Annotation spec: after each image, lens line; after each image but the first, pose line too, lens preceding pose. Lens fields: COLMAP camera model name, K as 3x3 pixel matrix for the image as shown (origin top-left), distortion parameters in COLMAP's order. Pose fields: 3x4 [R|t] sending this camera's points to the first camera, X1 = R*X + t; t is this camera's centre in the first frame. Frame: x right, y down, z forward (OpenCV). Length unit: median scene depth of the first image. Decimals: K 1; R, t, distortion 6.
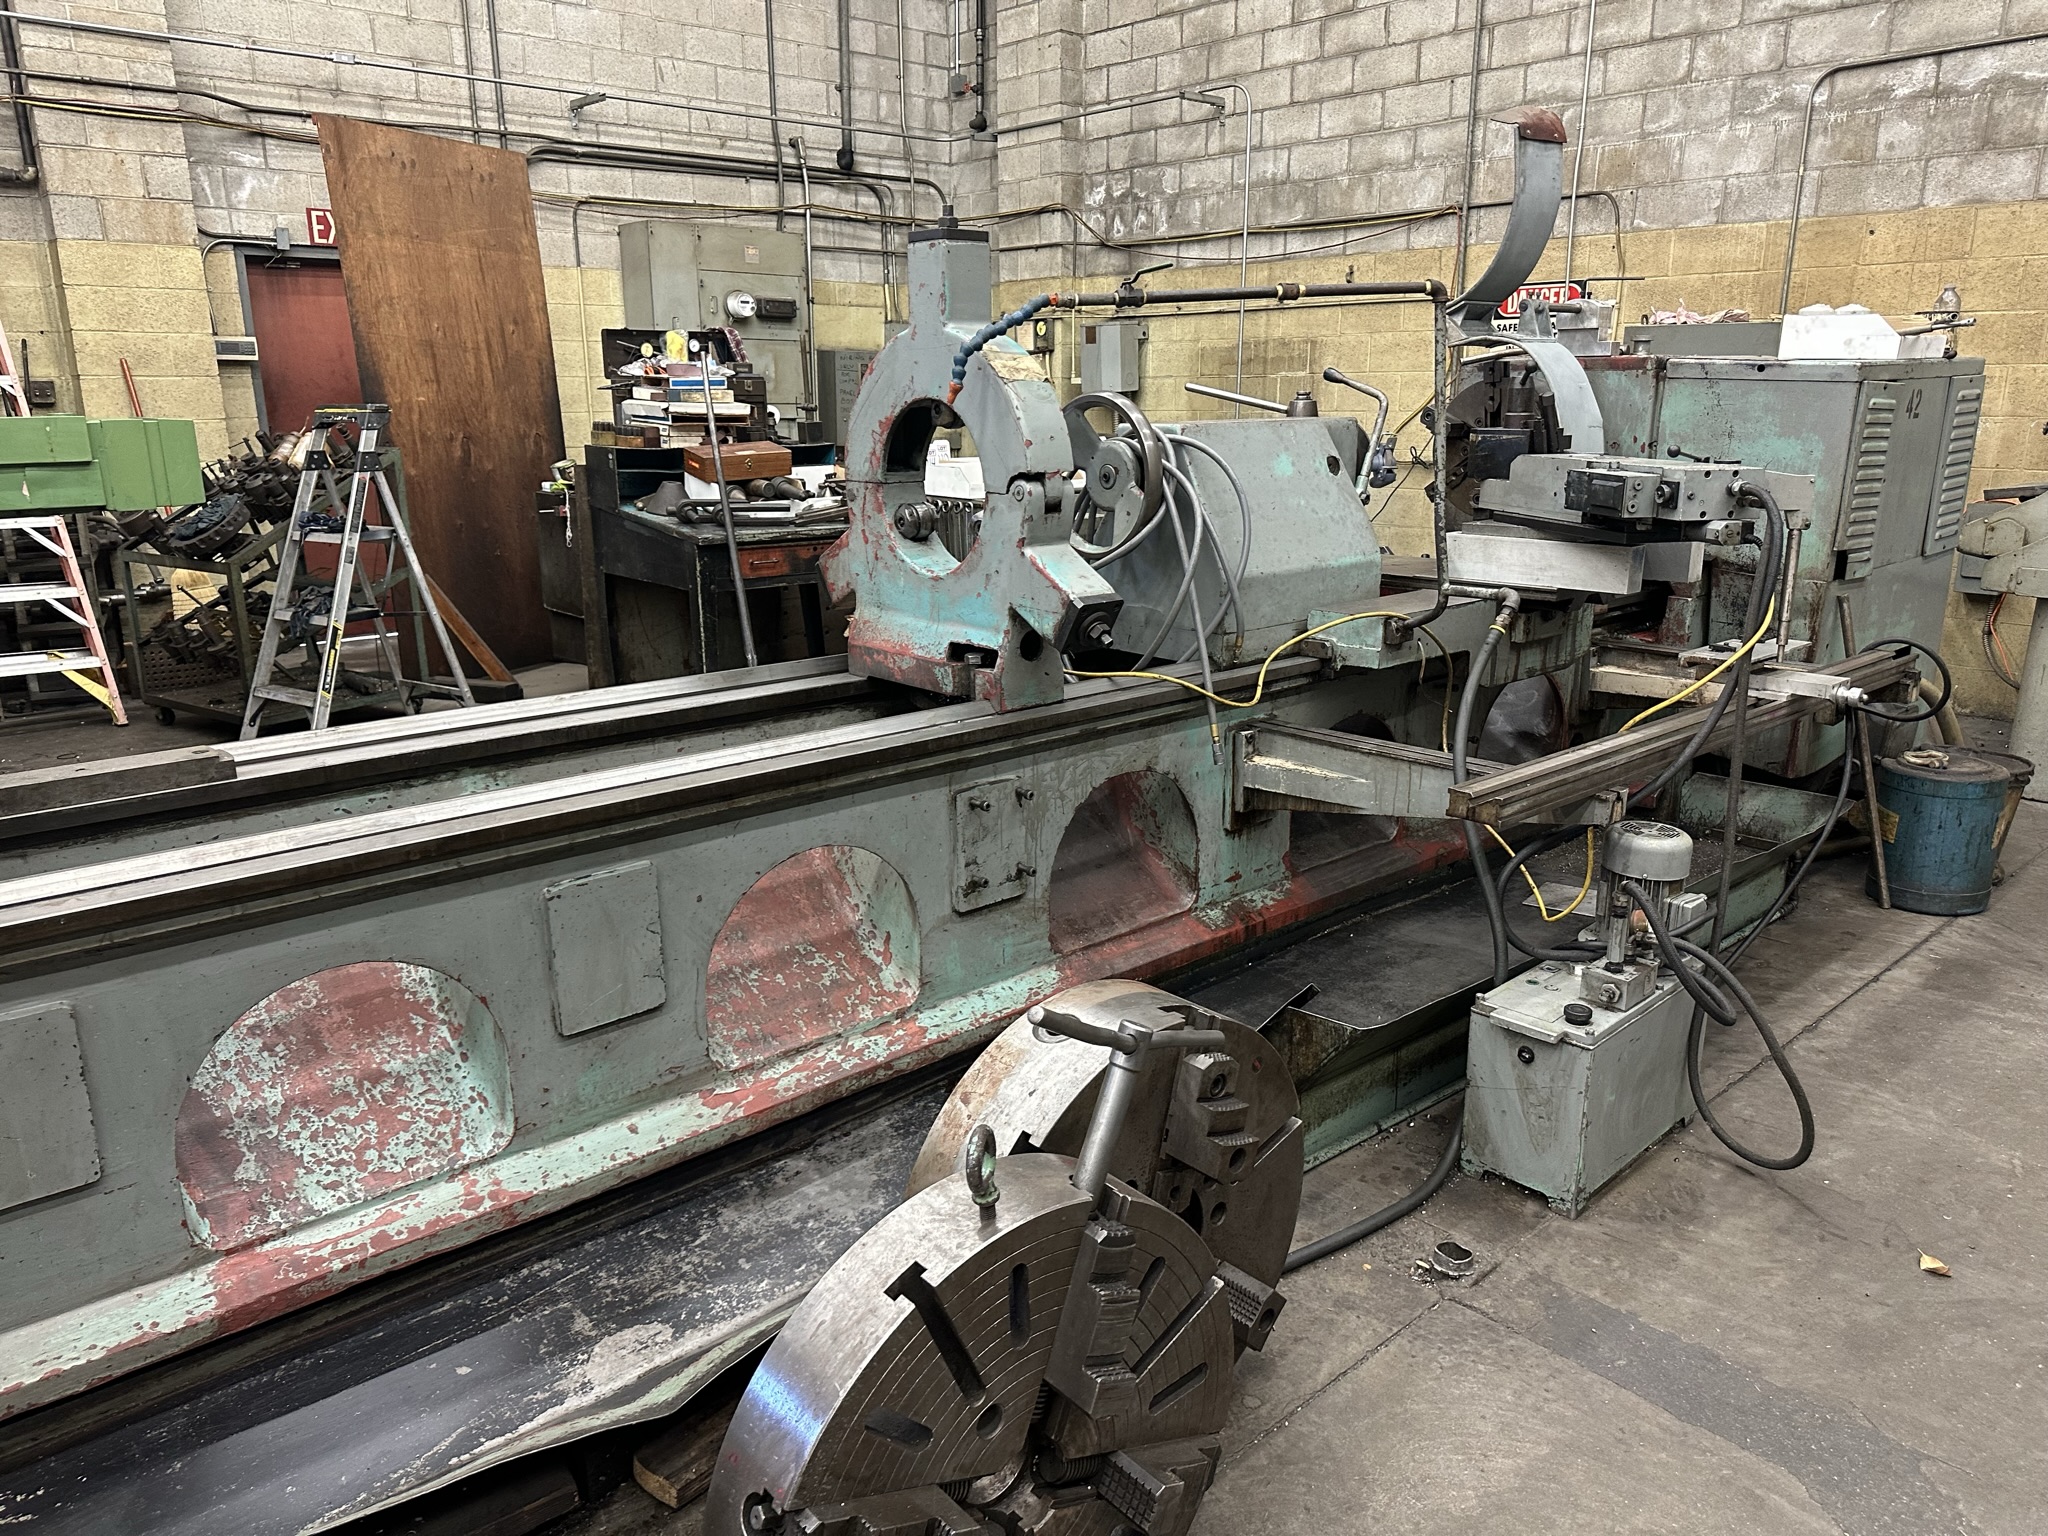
lens RADIAL K [[1443.8, 0, 1024.2], [0, 1443.8, 792.1], [0, 0, 1]] dist [0.022462, -0.025903]
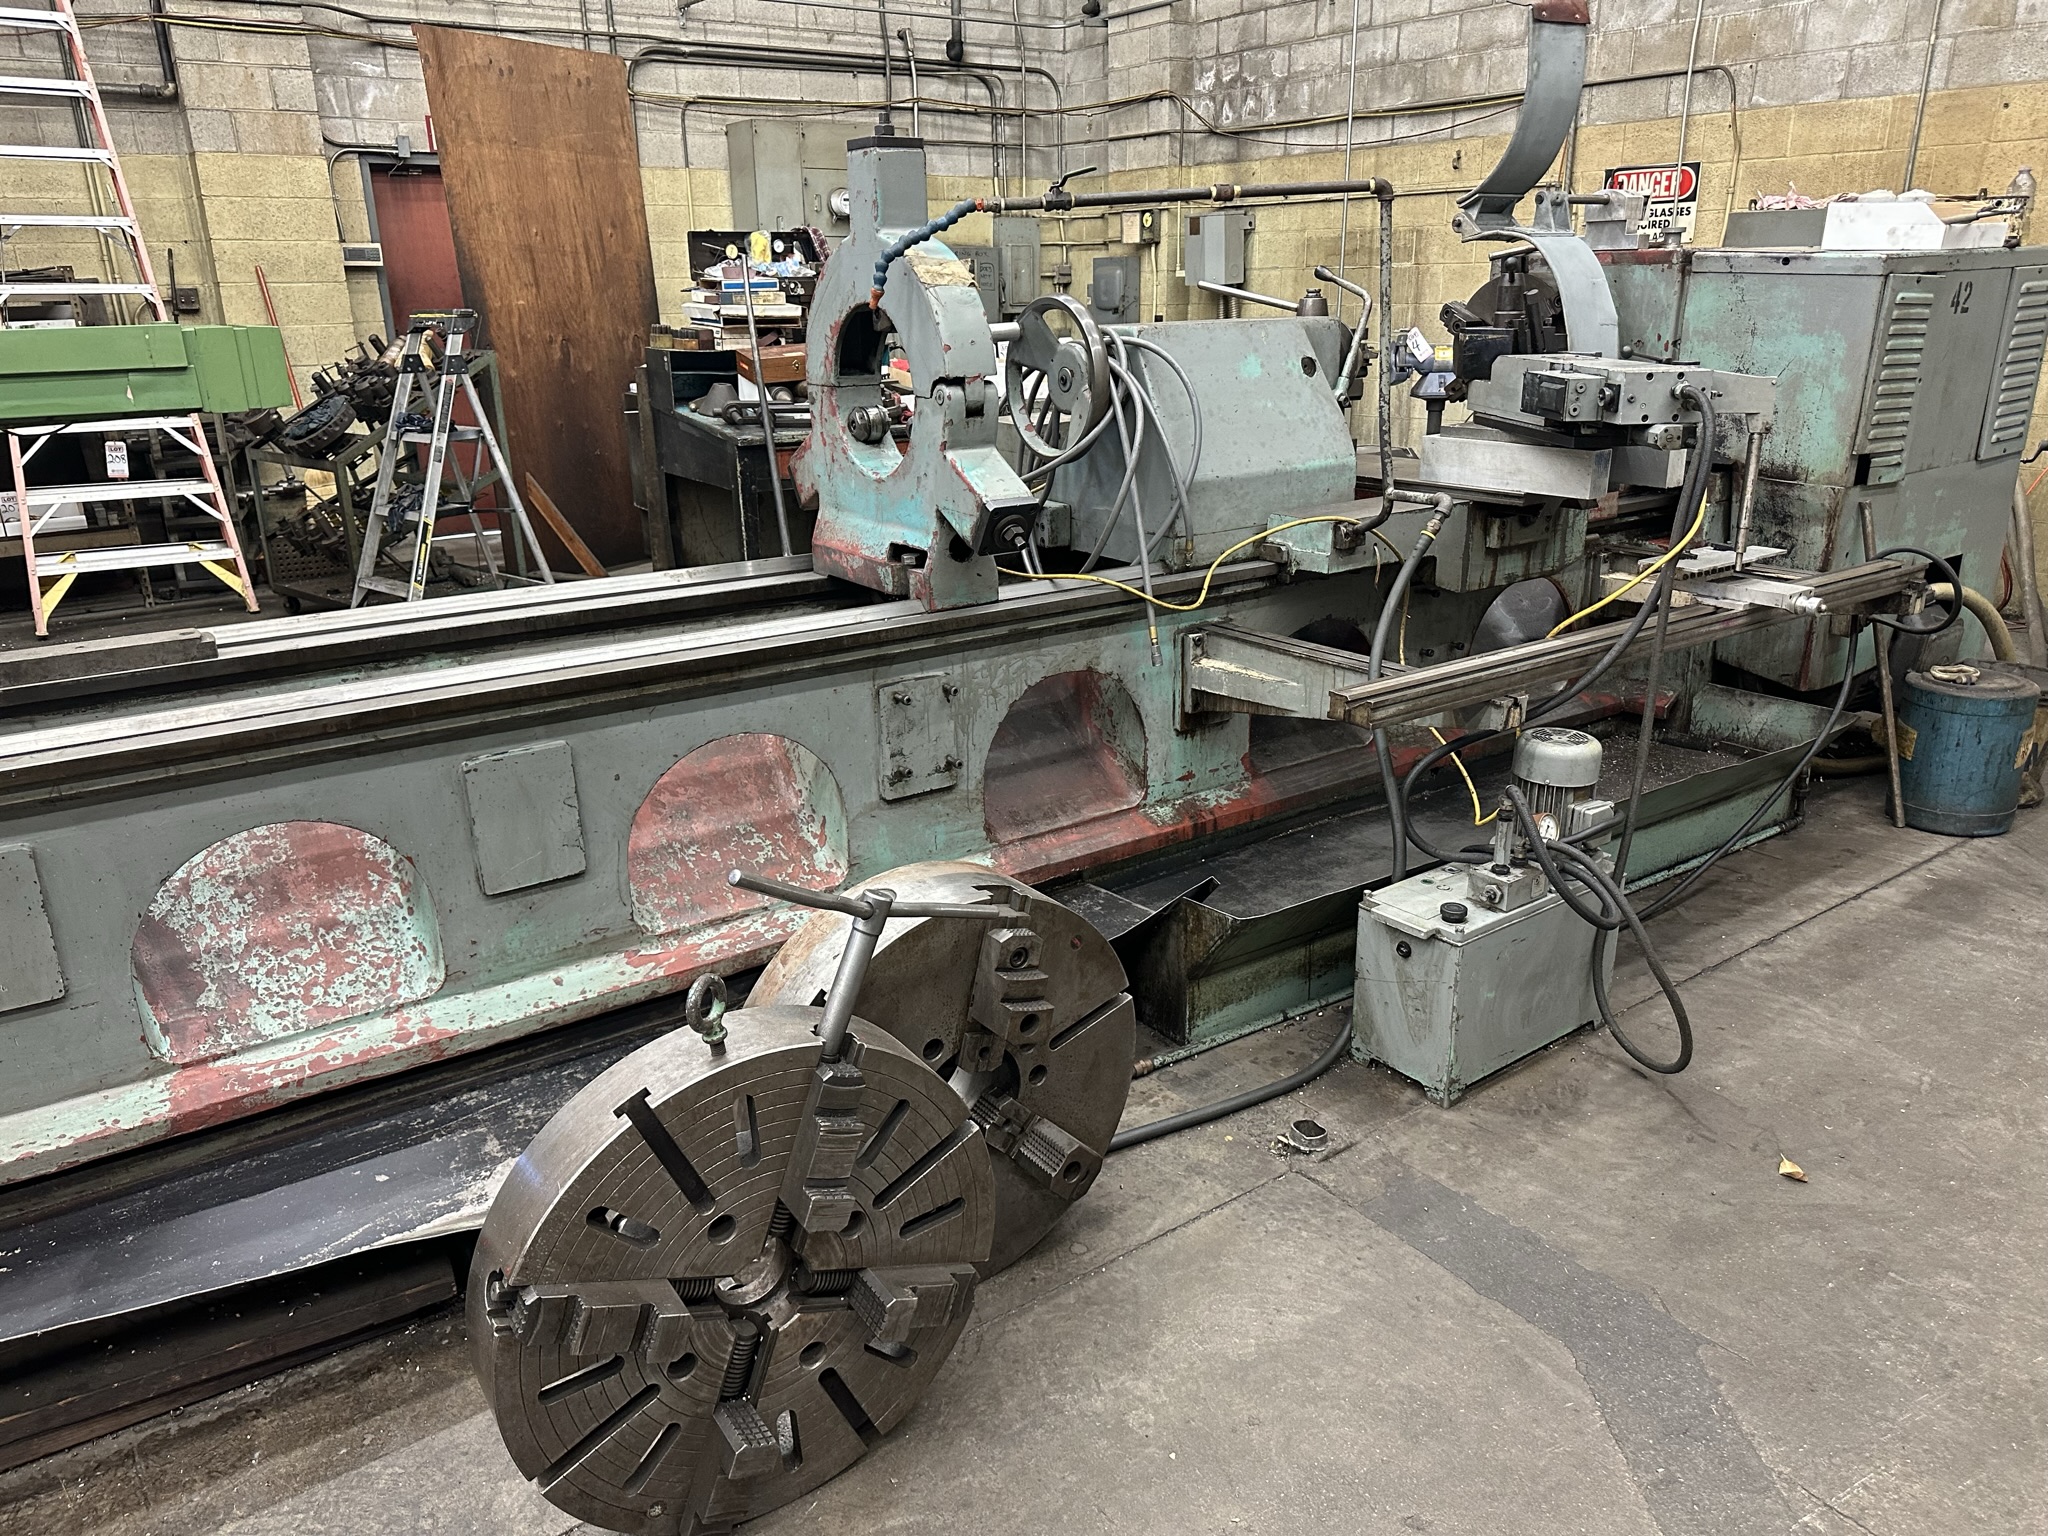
lens RADIAL K [[1443.8, 0, 1024.2], [0, 1443.8, 792.1], [0, 0, 1]] dist [0.022462, -0.025903]
pose [[0.993265, 0.028626, -0.112274, 0.127810], [-0.020969, 0.997410, 0.068802, 0.002326], [0.113953, -0.065984, 0.991292, -0.031861]]
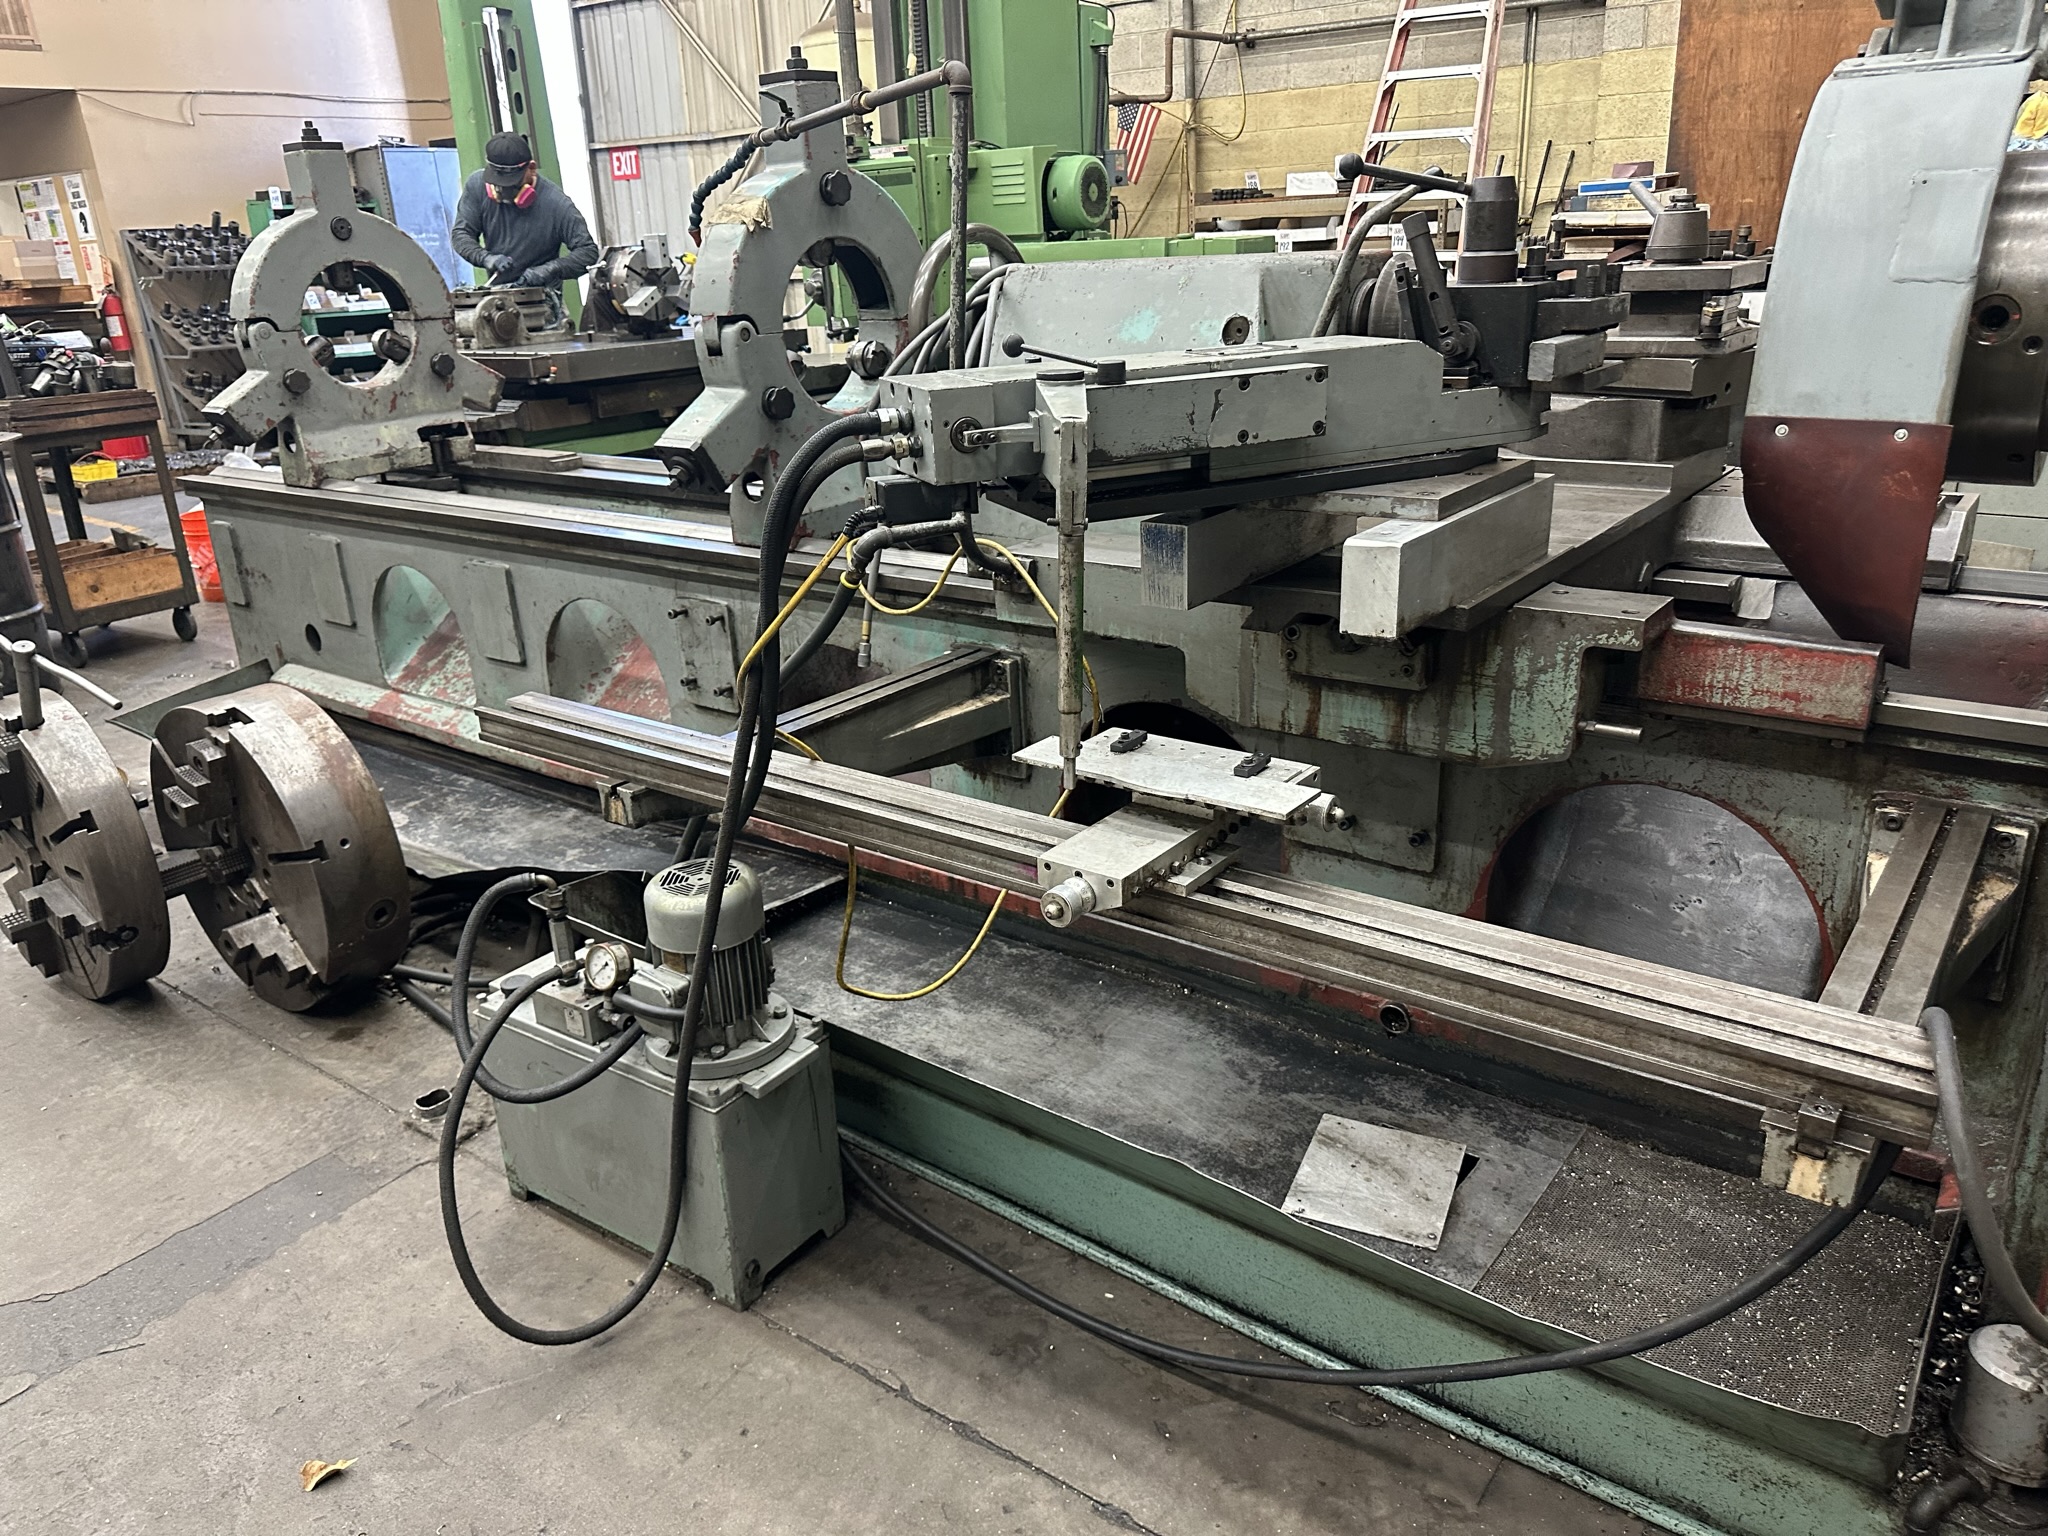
lens RADIAL K [[1443.8, 0, 1024.2], [0, 1443.8, 792.1], [0, 0, 1]] dist [0.022462, -0.025903]
pose [[0.194527, 0.353484, -0.914991, 0.795375], [-0.224635, 0.924074, 0.309236, -0.194797], [0.954829, 0.145384, 0.259162, 0.694957]]
